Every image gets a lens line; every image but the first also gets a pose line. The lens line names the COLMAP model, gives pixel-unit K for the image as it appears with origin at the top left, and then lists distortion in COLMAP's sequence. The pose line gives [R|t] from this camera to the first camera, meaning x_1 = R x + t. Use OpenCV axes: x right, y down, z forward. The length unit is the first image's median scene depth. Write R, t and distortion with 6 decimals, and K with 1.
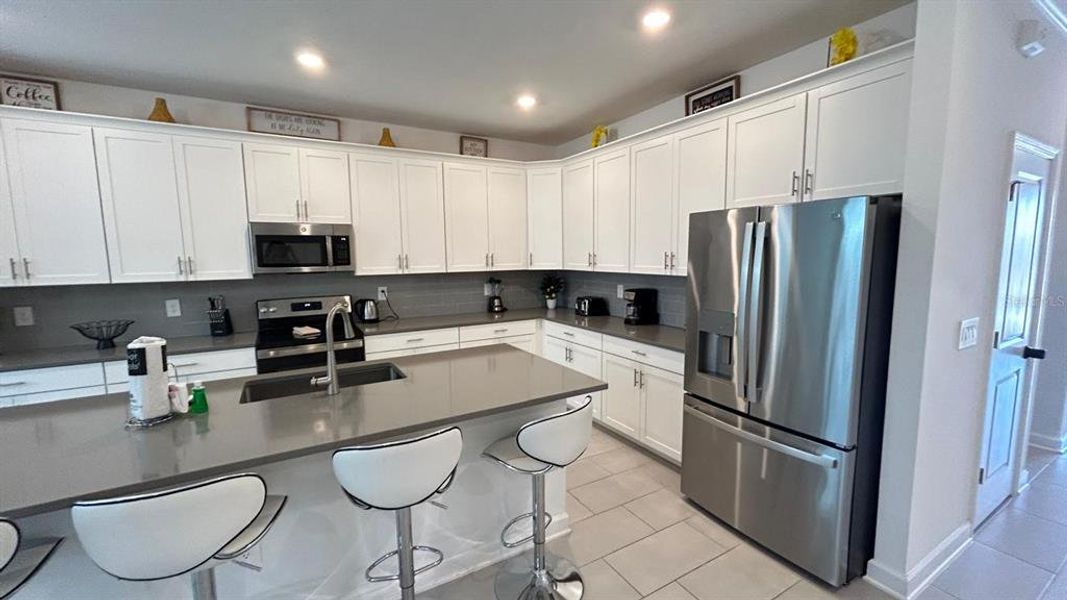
lens RADIAL K [[420.4, 0, 531.7], [0, 420.4, 304.4], [0, 0, 1]] dist [0.000736, -0.000485]
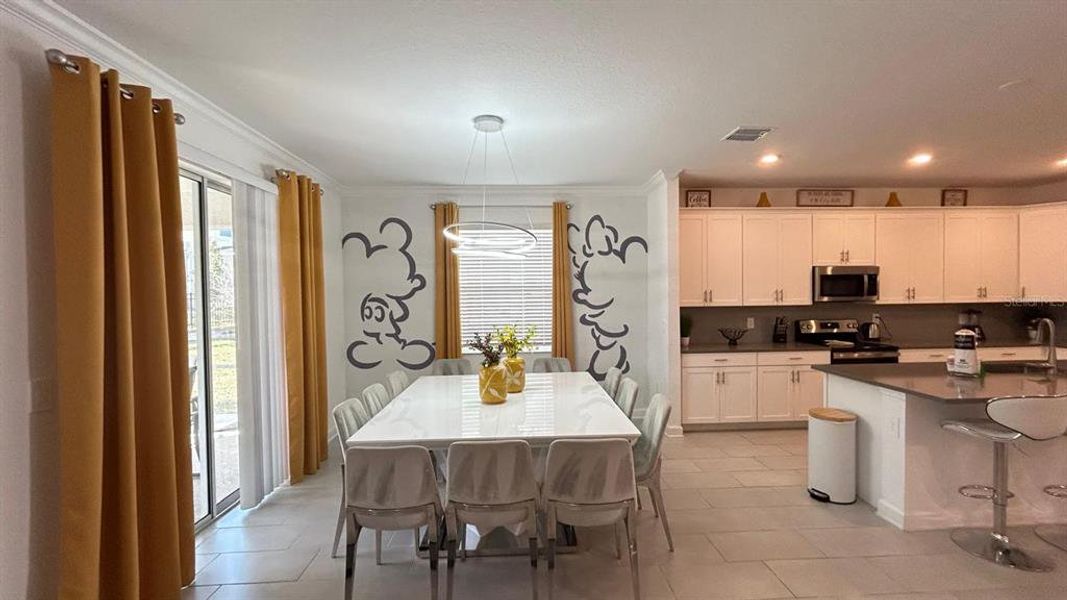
lens RADIAL K [[420.4, 0, 531.7], [0, 420.4, 304.4], [0, 0, 1]] dist [0.000736, -0.000485]
pose [[0.885242, 0.014366, -0.464910, -0.785321], [-0.053366, 0.996059, -0.070837, 0.087018], [0.462060, 0.087518, 0.882520, -0.692438]]
